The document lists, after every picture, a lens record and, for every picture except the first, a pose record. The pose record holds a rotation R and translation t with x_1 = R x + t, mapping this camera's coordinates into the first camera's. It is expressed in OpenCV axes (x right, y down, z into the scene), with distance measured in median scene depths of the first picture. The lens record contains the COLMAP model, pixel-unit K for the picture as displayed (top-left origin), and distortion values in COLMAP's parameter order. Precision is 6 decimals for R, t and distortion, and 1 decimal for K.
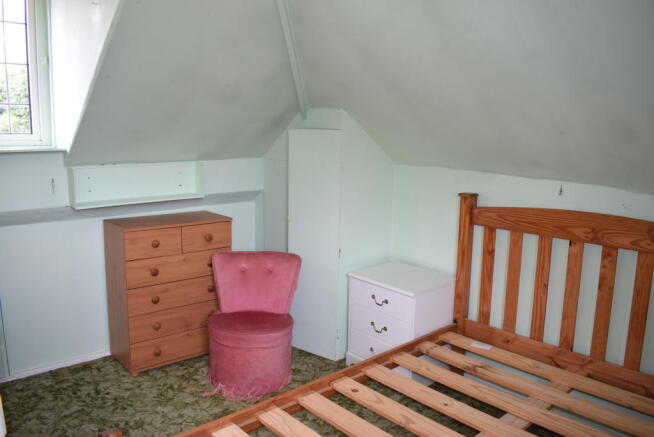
lens RADIAL K [[510.8, 0, 327.0], [0, 510.8, 218.5], [0, 0, 1]] dist [-0.086262, -0.001625]
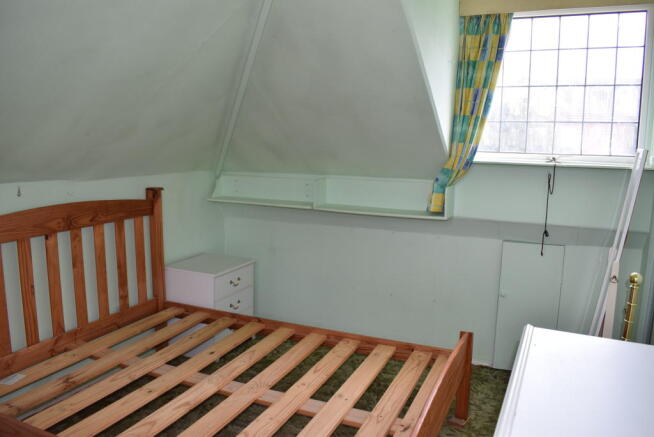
lens RADIAL K [[510.8, 0, 327.0], [0, 510.8, 218.5], [0, 0, 1]] dist [-0.086262, -0.001625]
pose [[-0.414418, -0.158032, 0.896261, -0.705863], [0.134689, 0.963314, 0.232133, -0.155161], [-0.900065, 0.216917, -0.377929, 0.856962]]
